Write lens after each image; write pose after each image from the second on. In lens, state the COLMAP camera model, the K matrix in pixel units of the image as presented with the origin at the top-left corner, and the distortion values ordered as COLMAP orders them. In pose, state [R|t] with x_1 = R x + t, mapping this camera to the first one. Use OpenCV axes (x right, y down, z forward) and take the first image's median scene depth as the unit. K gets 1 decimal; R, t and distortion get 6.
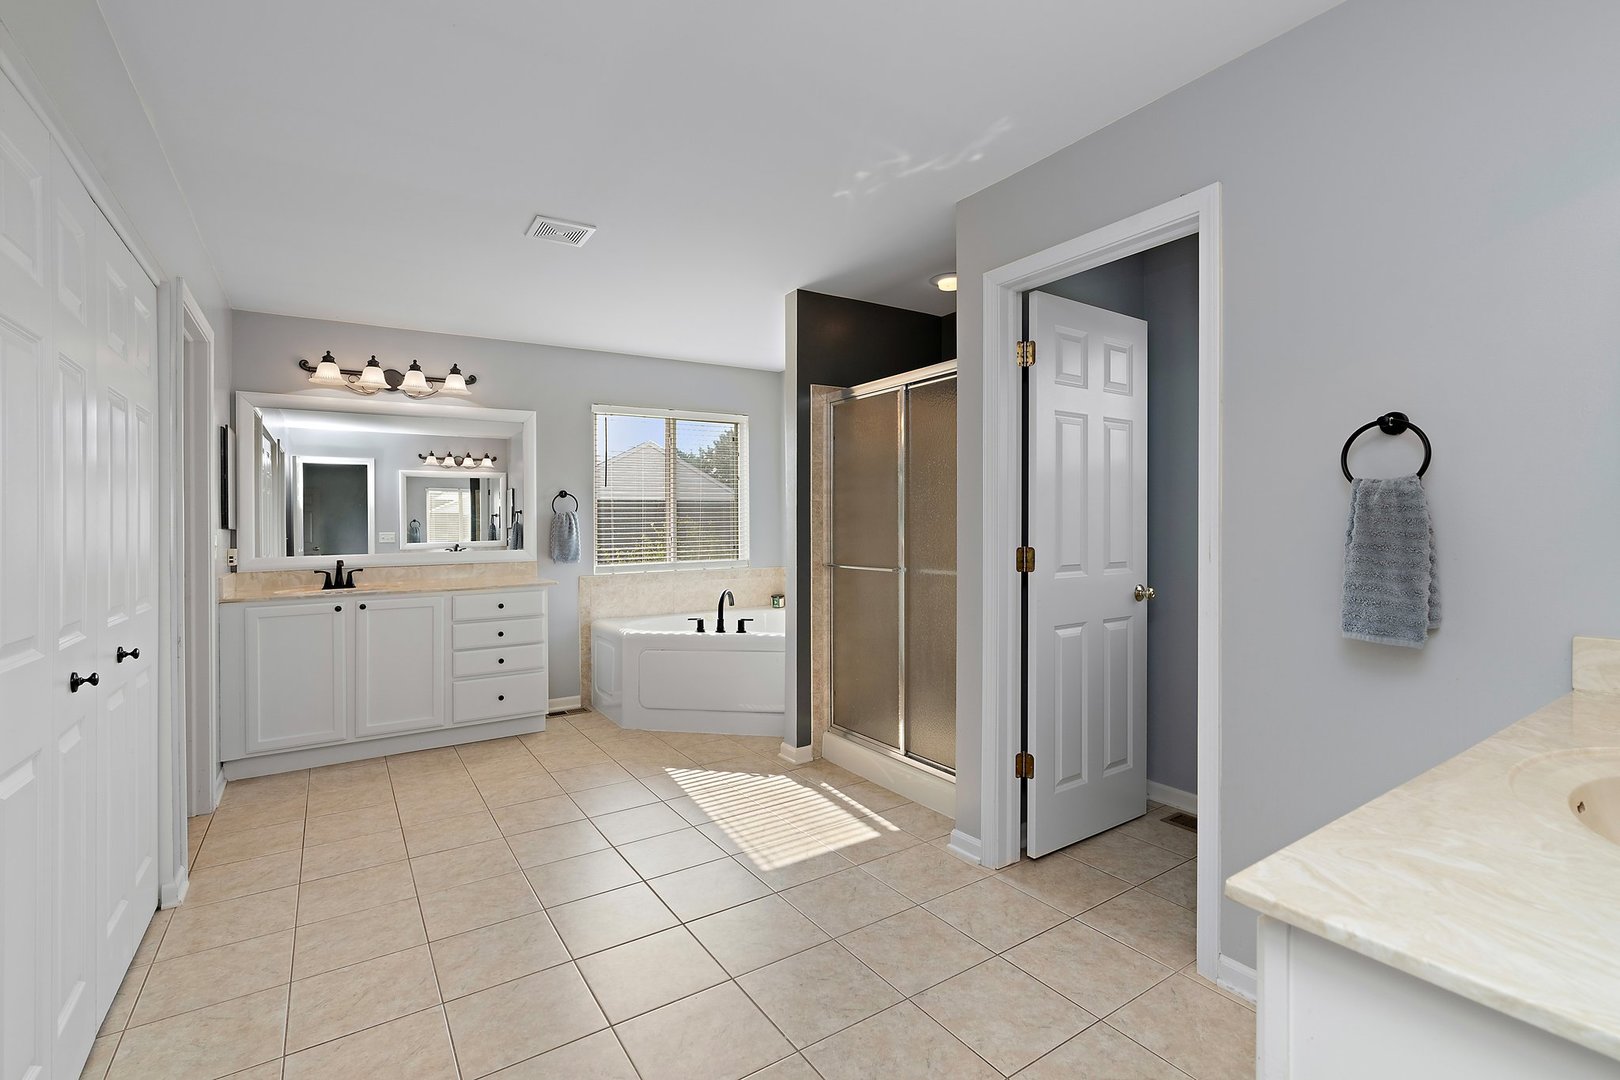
lens RADIAL K [[727.8, 0, 793.3], [0, 727.8, 537.4], [0, 0, 1]] dist [-0.031282, -0.000305]
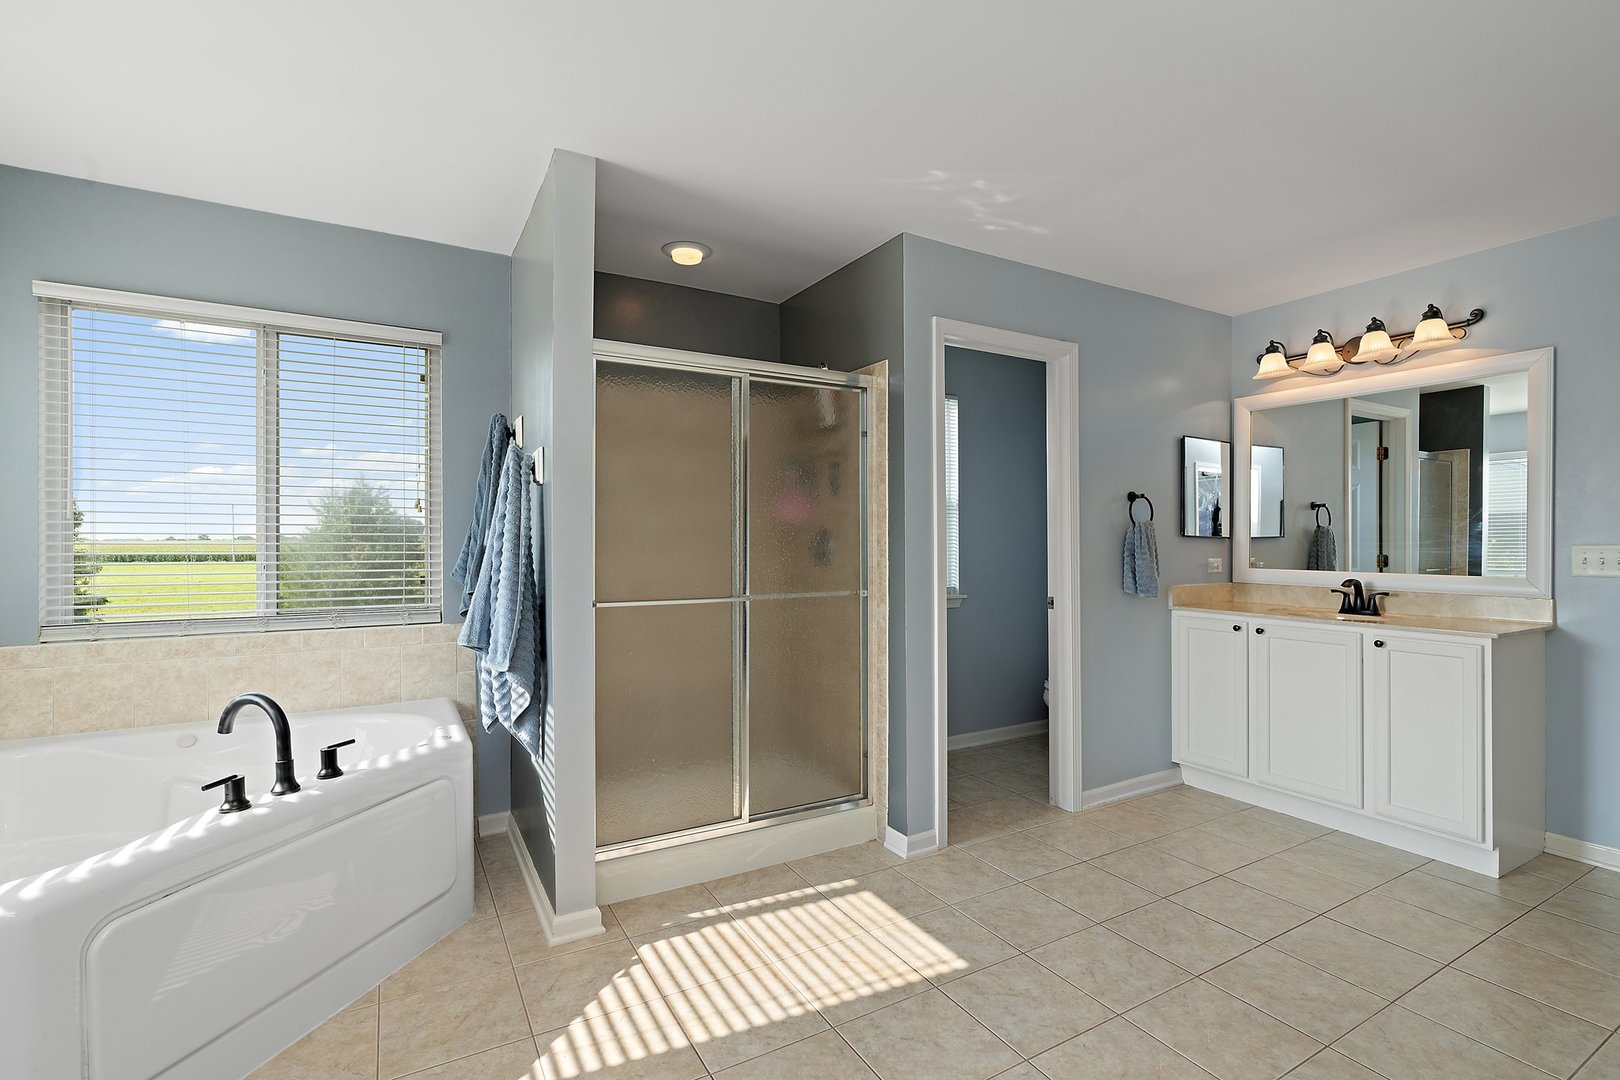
lens RADIAL K [[744.8, 0, 827.5], [0, 744.8, 538.2], [0, 0, 1]] dist [-0.040943, 0.000026]
pose [[0.036229, 0.003755, 0.999336, -0.682874], [0.016405, 0.999856, -0.004352, -0.017476], [-0.999209, 0.016552, 0.036162, 0.868865]]
